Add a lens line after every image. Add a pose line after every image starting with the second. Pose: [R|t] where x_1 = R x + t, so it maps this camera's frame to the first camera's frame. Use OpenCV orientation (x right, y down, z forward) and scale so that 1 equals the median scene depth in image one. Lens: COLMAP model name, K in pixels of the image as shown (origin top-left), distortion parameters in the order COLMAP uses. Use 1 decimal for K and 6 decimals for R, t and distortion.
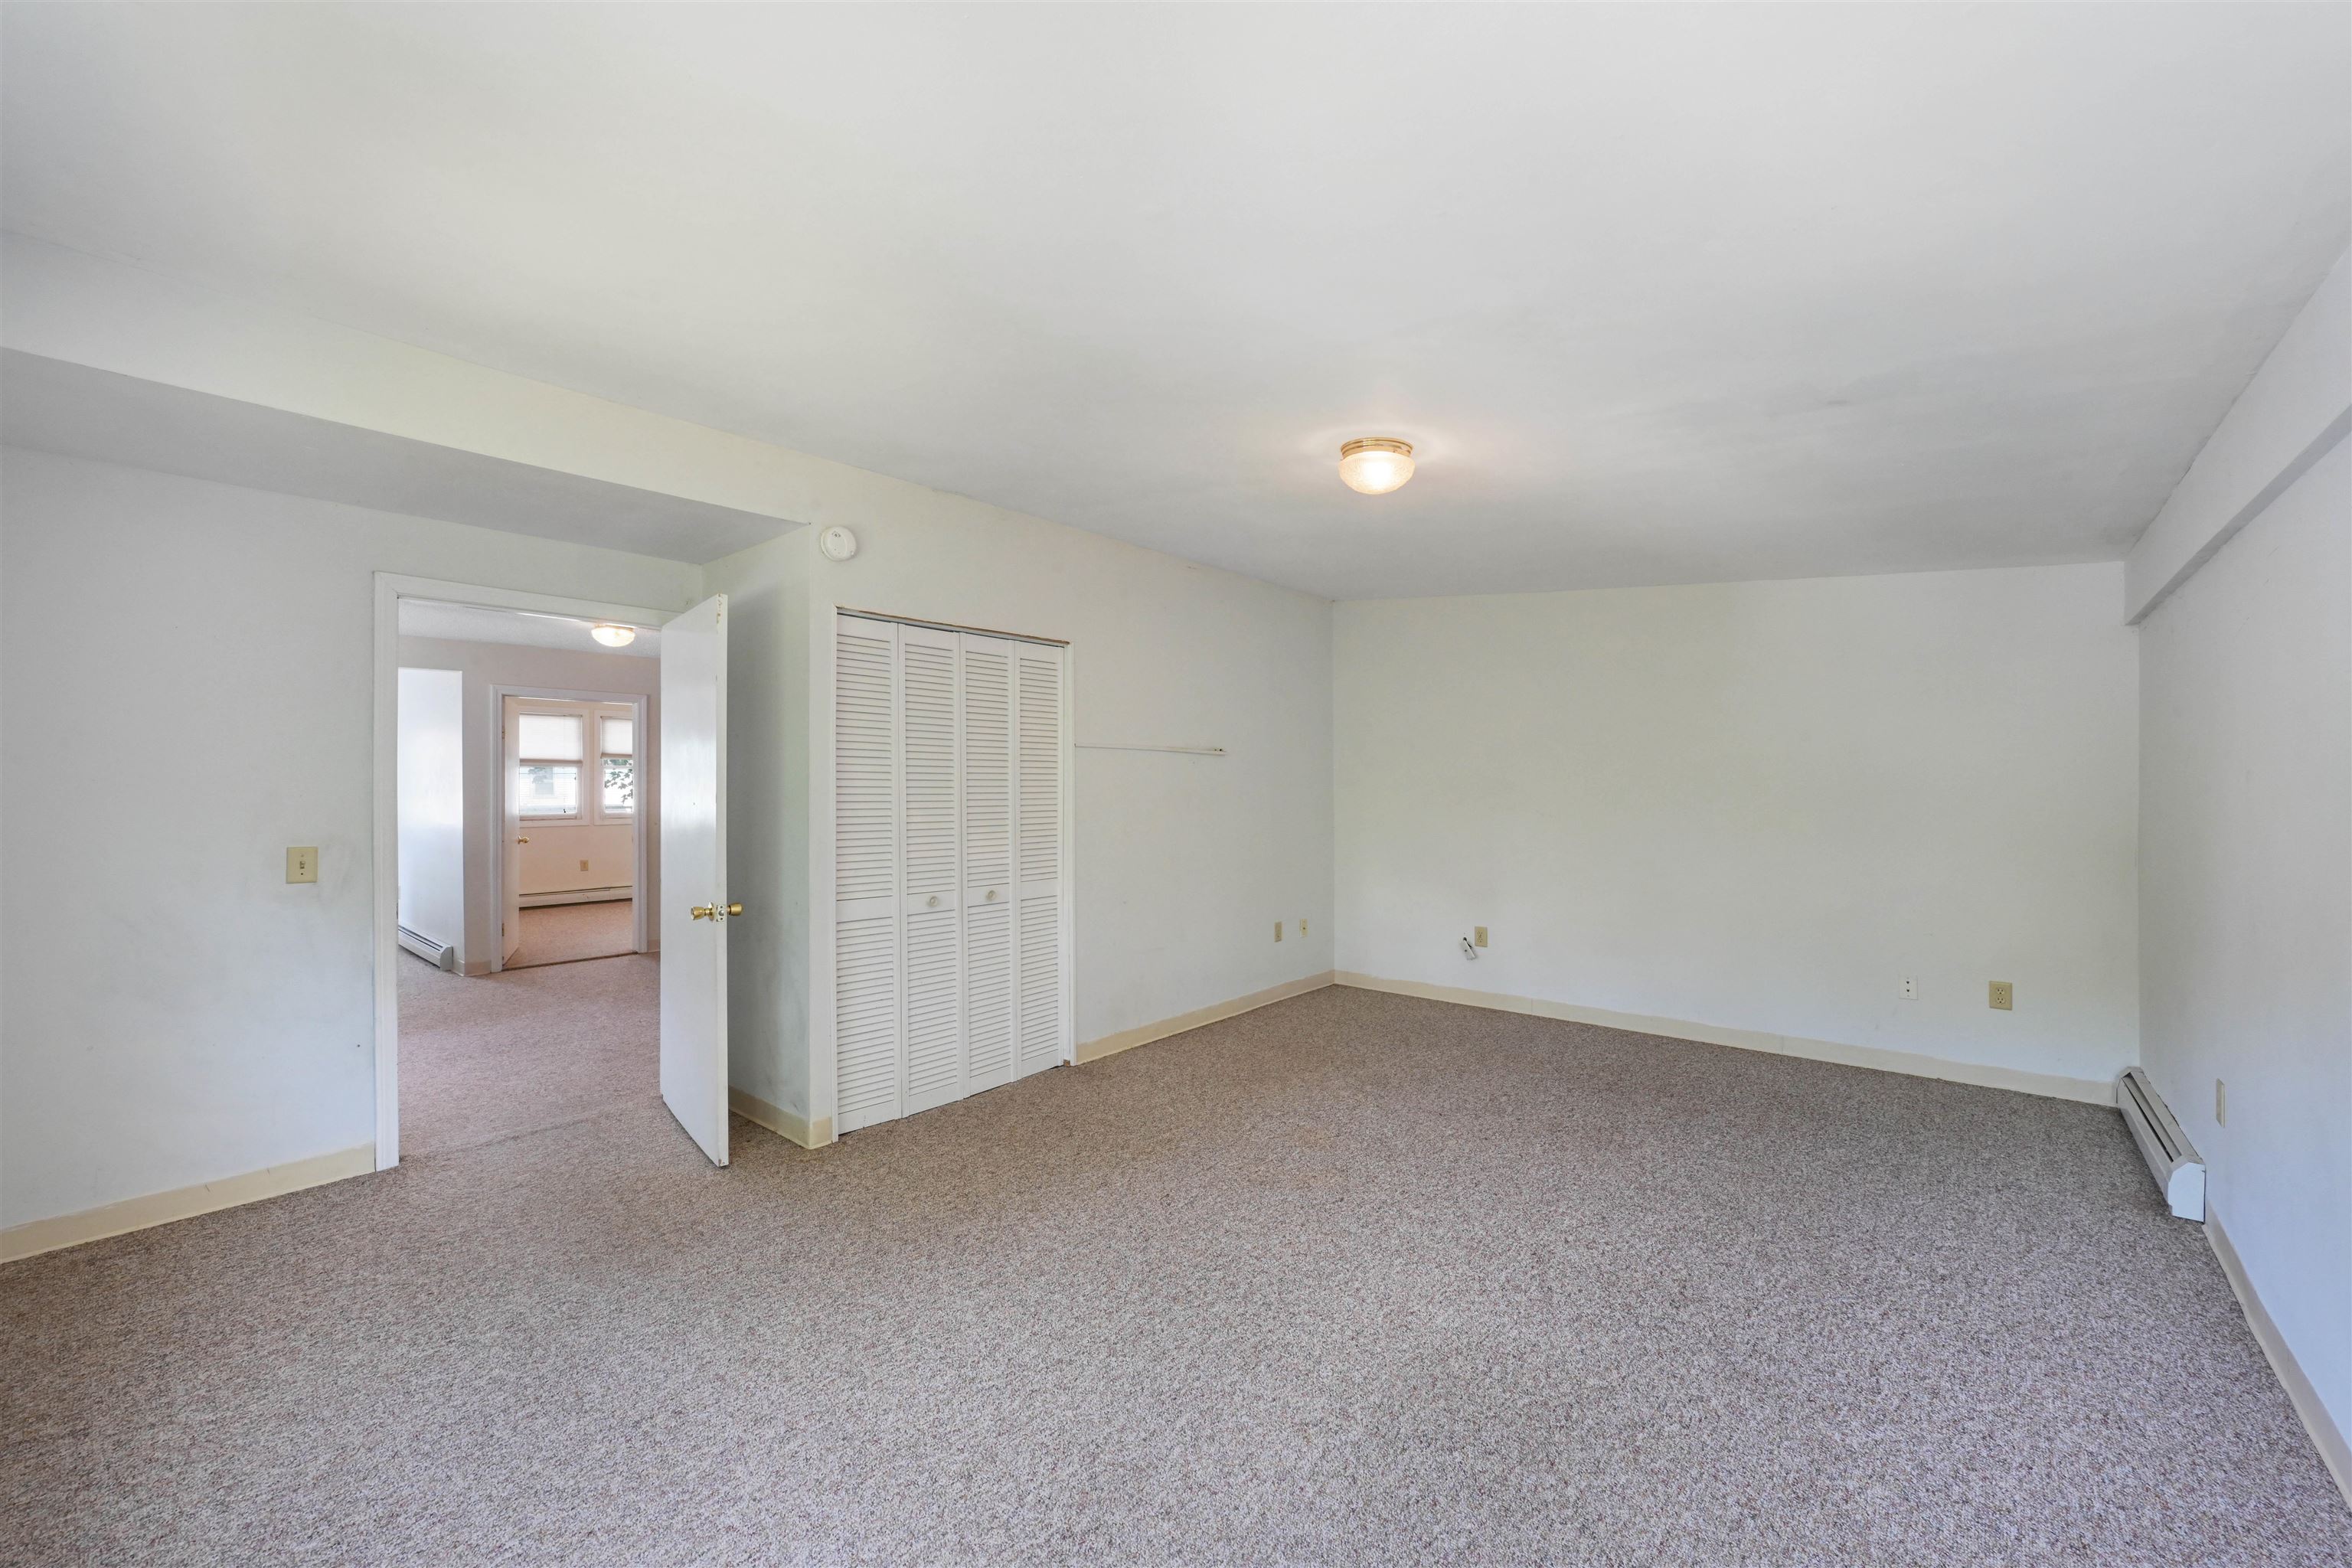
lens RADIAL K [[962.2, 0, 1190.0], [0, 962.2, 787.5], [0, 0, 1]] dist [-0.001537, 0.000620]
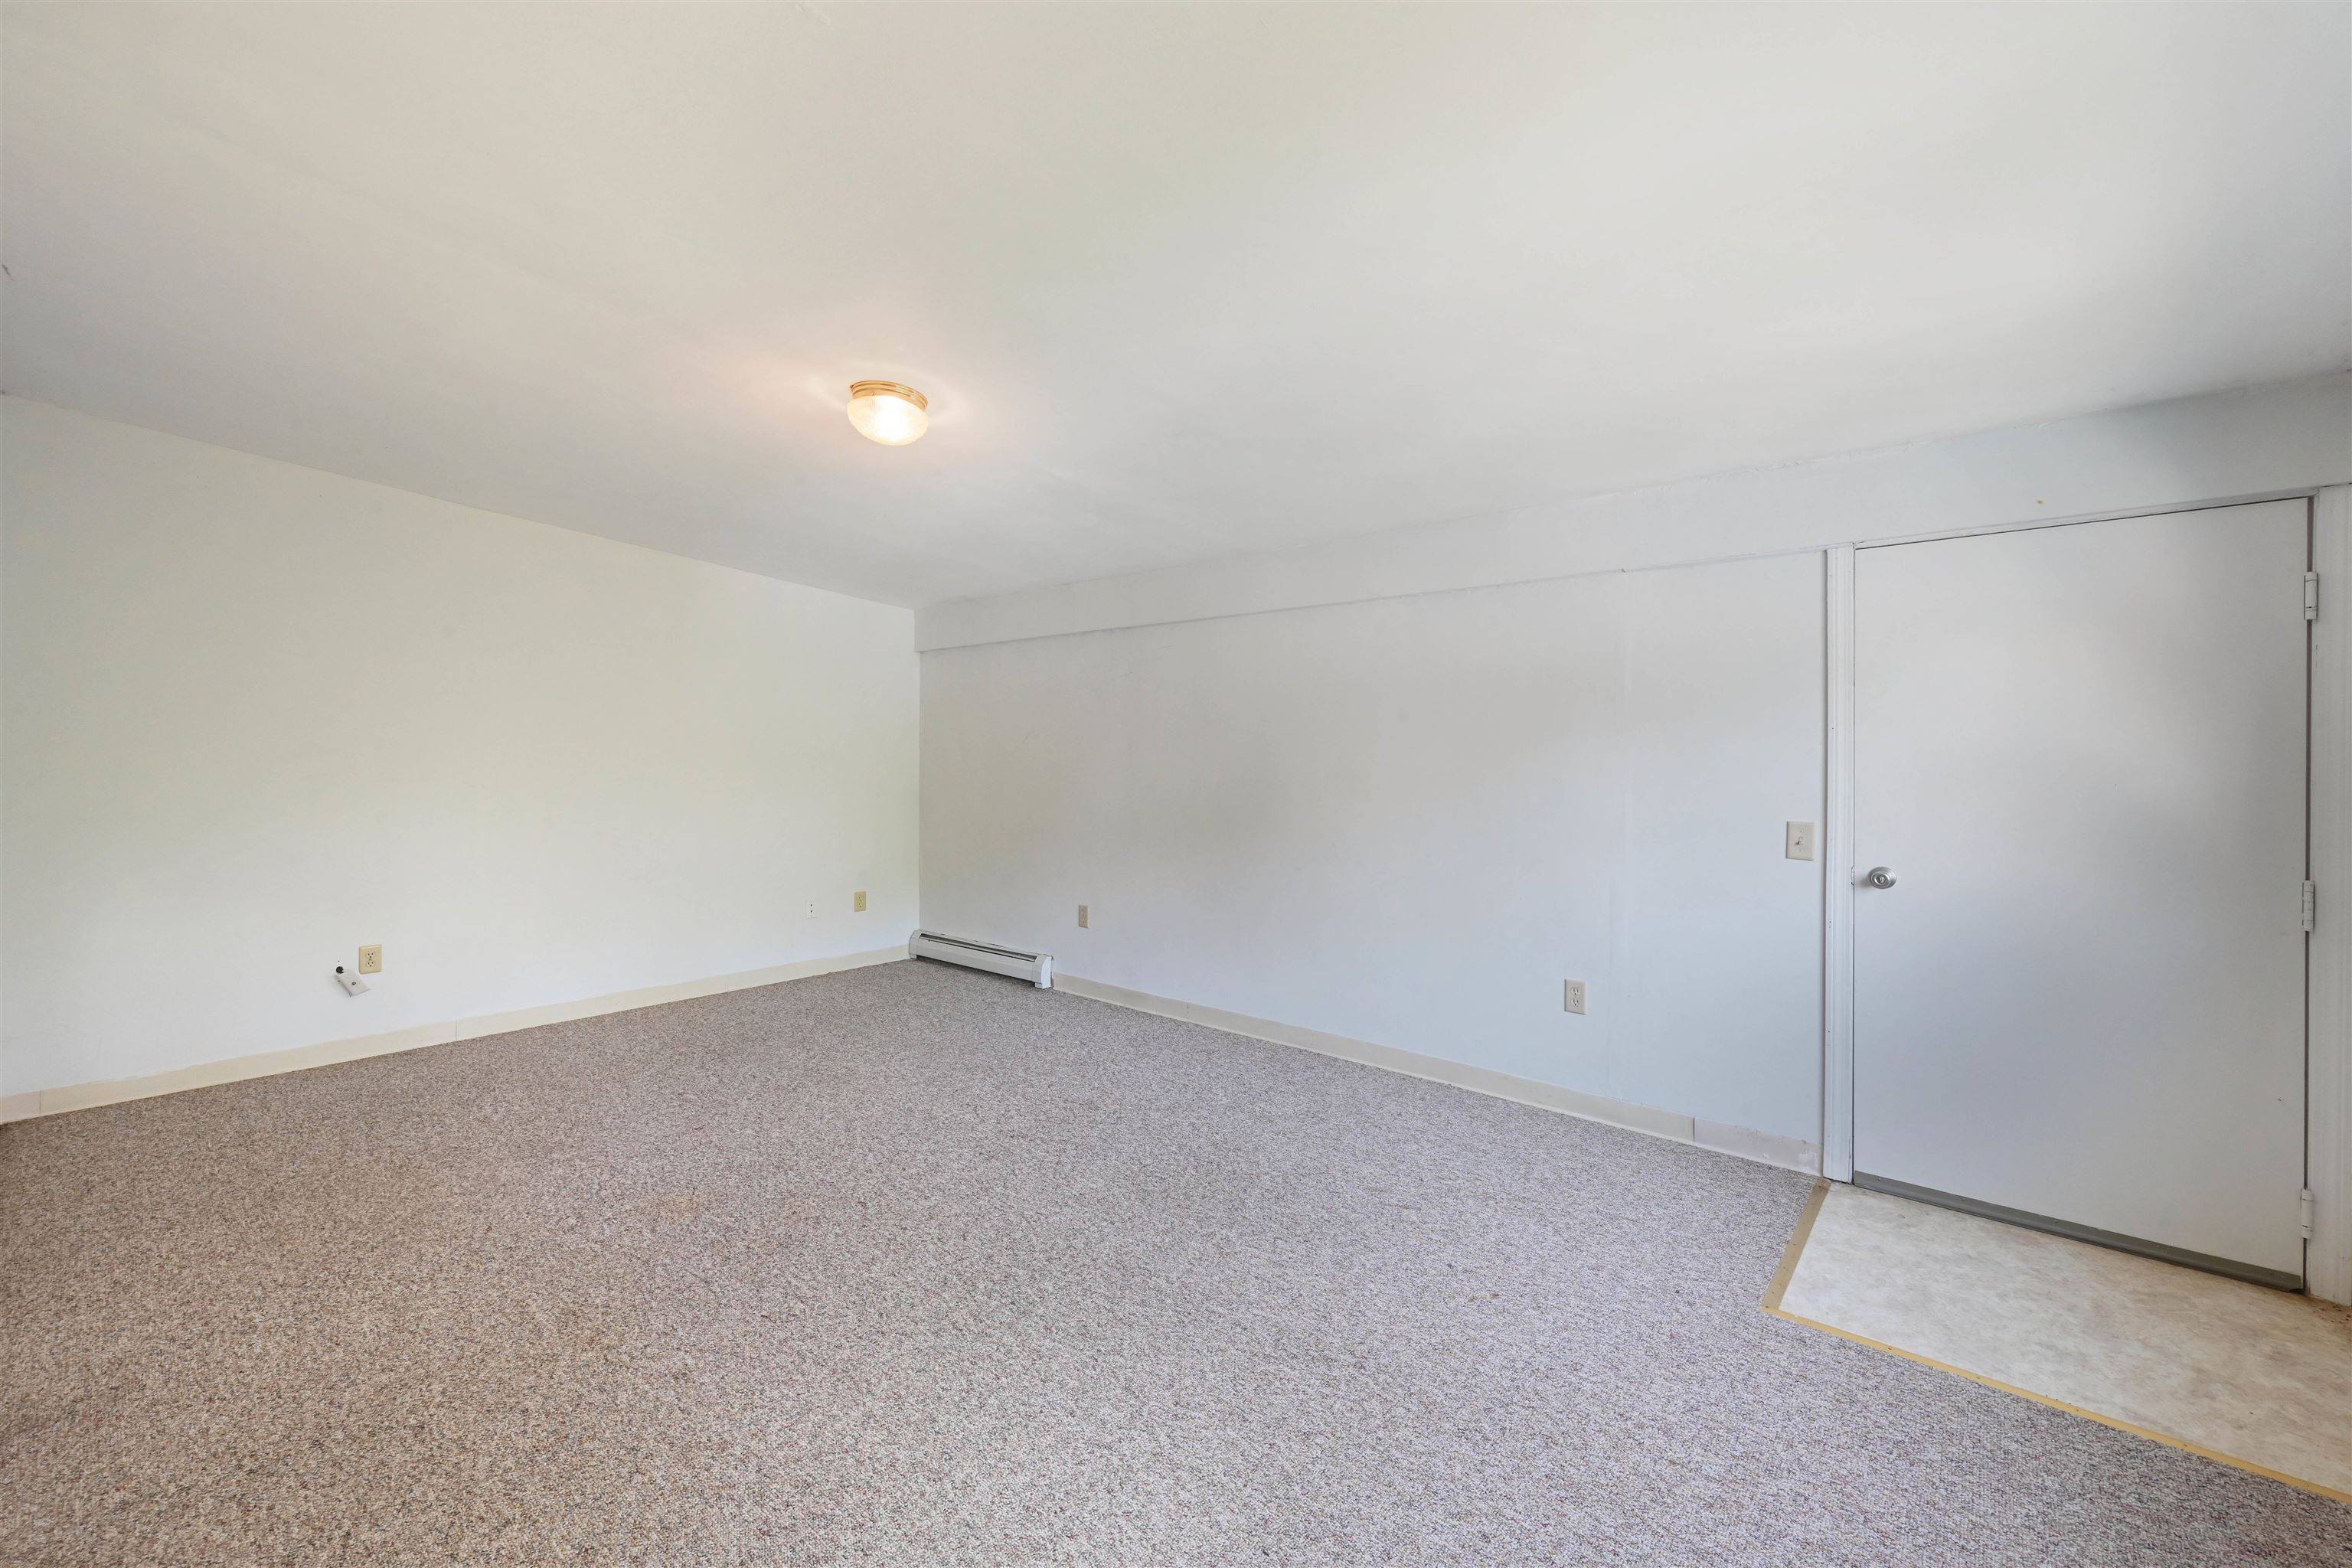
lens RADIAL K [[962.2, 0, 1189.9], [0, 962.2, 768.8], [0, 0, 1]] dist [-0.001537, 0.000620]
pose [[-0.018804, -0.012712, 0.999742, -0.660178], [0.000426, 0.999919, 0.012722, 0.003766], [-0.999823, 0.000665, -0.018797, 0.615039]]
